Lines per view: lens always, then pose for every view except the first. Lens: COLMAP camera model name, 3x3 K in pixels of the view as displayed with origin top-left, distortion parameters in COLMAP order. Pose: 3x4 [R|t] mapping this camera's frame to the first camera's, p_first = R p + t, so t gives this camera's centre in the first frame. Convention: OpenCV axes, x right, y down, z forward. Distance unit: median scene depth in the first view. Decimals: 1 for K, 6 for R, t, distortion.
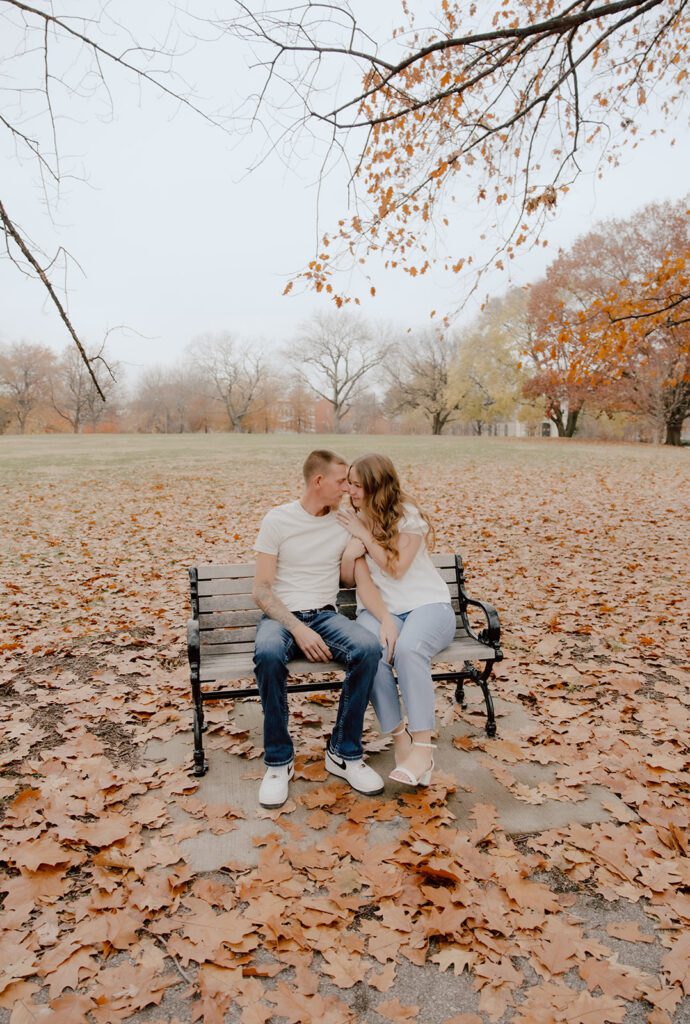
lens RADIAL K [[704.3, 0, 355.5], [0, 704.3, 507.3], [0, 0, 1]] dist [0.004758, 0.004109]
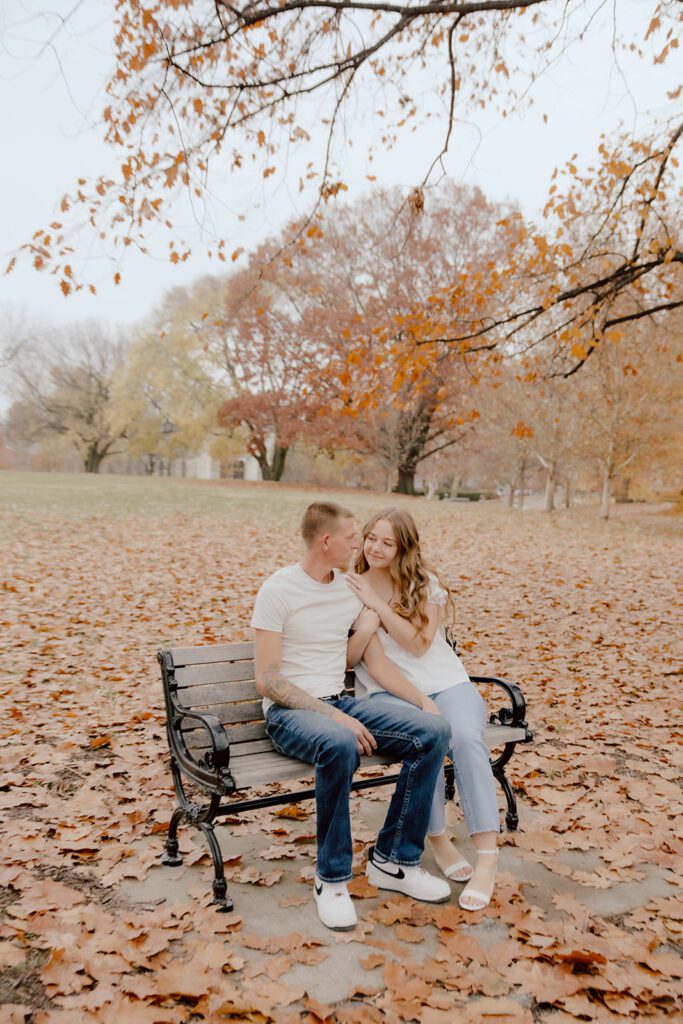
lens RADIAL K [[994.9, 0, 350.2], [0, 994.9, 529.3], [0, 0, 1]] dist [0.000597, 0.011583]
pose [[0.931793, 0.006540, 0.362931, -0.102682], [0.010836, 0.998891, -0.045822, 0.000852], [-0.362828, 0.046629, 0.930689, -0.023461]]
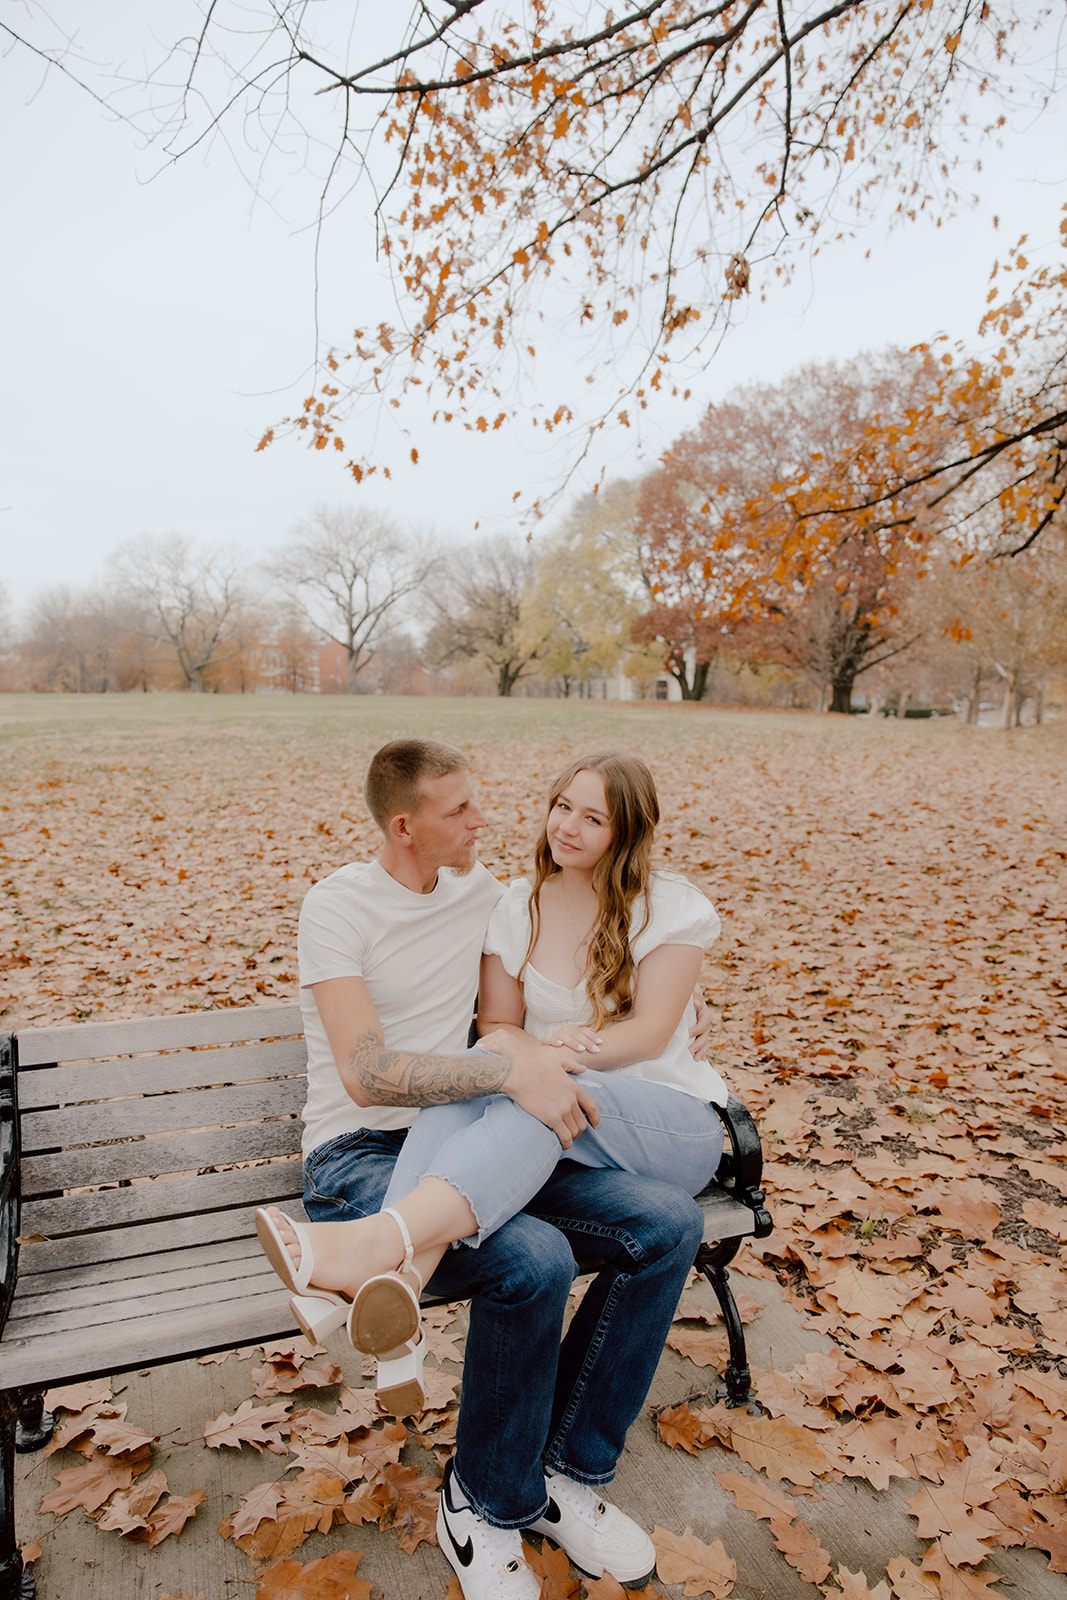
lens RADIAL K [[1055.4, 0, 538.3], [0, 1055.4, 817.7], [0, 0, 1]] dist [0.003143, 0.004869]
pose [[0.989339, -0.013469, 0.145007, -0.004393], [0.011772, 0.999852, 0.012558, -0.009782], [-0.145154, -0.010717, 0.989351, 0.085965]]
